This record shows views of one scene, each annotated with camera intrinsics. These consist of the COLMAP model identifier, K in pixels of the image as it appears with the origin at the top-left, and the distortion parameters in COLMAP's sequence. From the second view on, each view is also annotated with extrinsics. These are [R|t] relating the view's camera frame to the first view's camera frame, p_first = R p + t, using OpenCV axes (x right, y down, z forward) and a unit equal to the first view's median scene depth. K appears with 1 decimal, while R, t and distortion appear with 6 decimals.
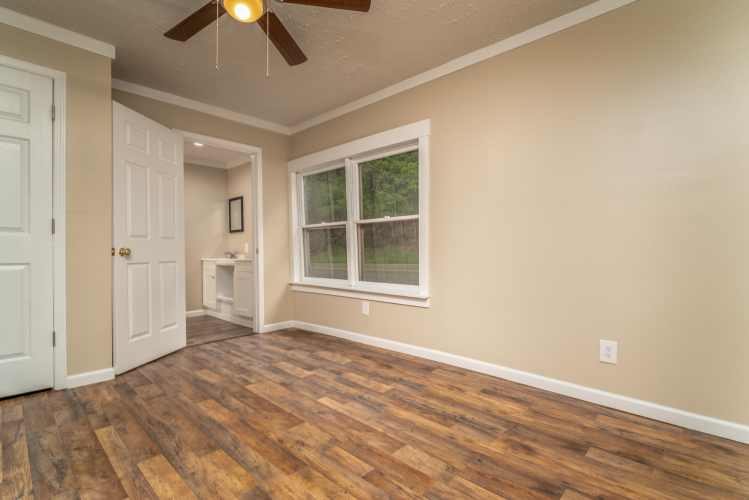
lens RADIAL K [[358.4, 0, 379.4], [0, 358.4, 245.6], [0, 0, 1]] dist [-0.006640, -0.001961]
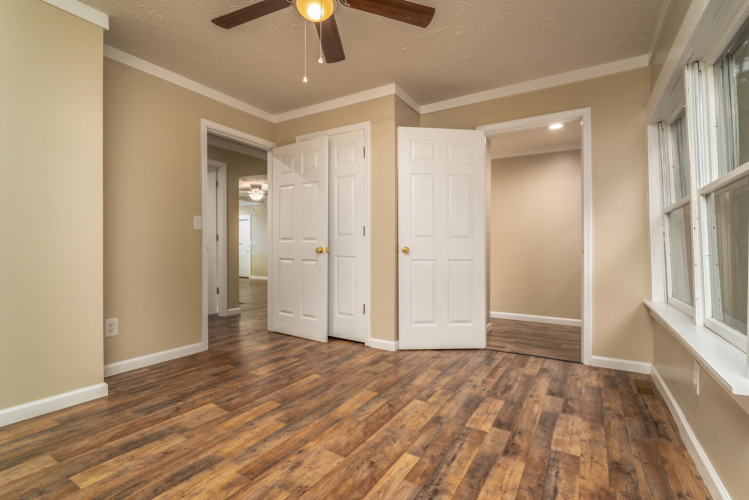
lens RADIAL K [[353.0, 0, 365.6], [0, 353.0, 247.5], [0, 0, 1]] dist [-0.004139, -0.001247]
pose [[0.174992, 0.002179, -0.984567, 0.494052], [0.004829, 0.999984, 0.003071, 0.007569], [0.984558, -0.005291, 0.174979, 0.752748]]
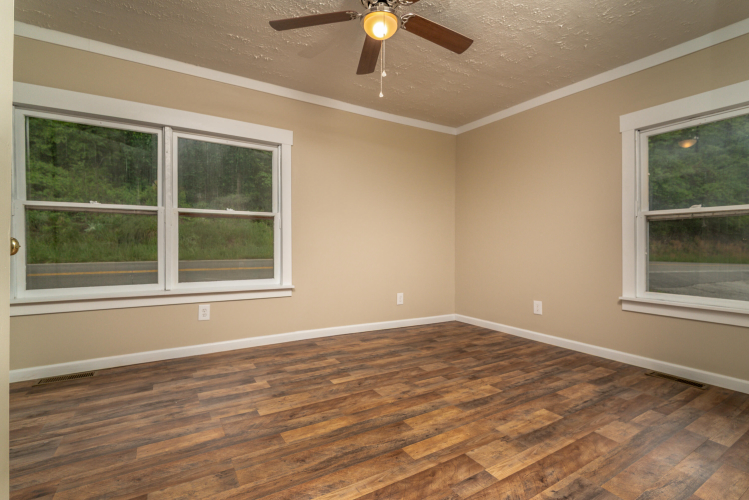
lens RADIAL K [[348.3, 0, 377.3], [0, 348.3, 246.2], [0, 0, 1]] dist [-0.001366, -0.000318]
pose [[0.262961, 0.002700, 0.964803, -1.106347], [-0.019872, 0.999799, 0.002619, 0.006666], [-0.964602, -0.019861, 0.262962, 0.569807]]
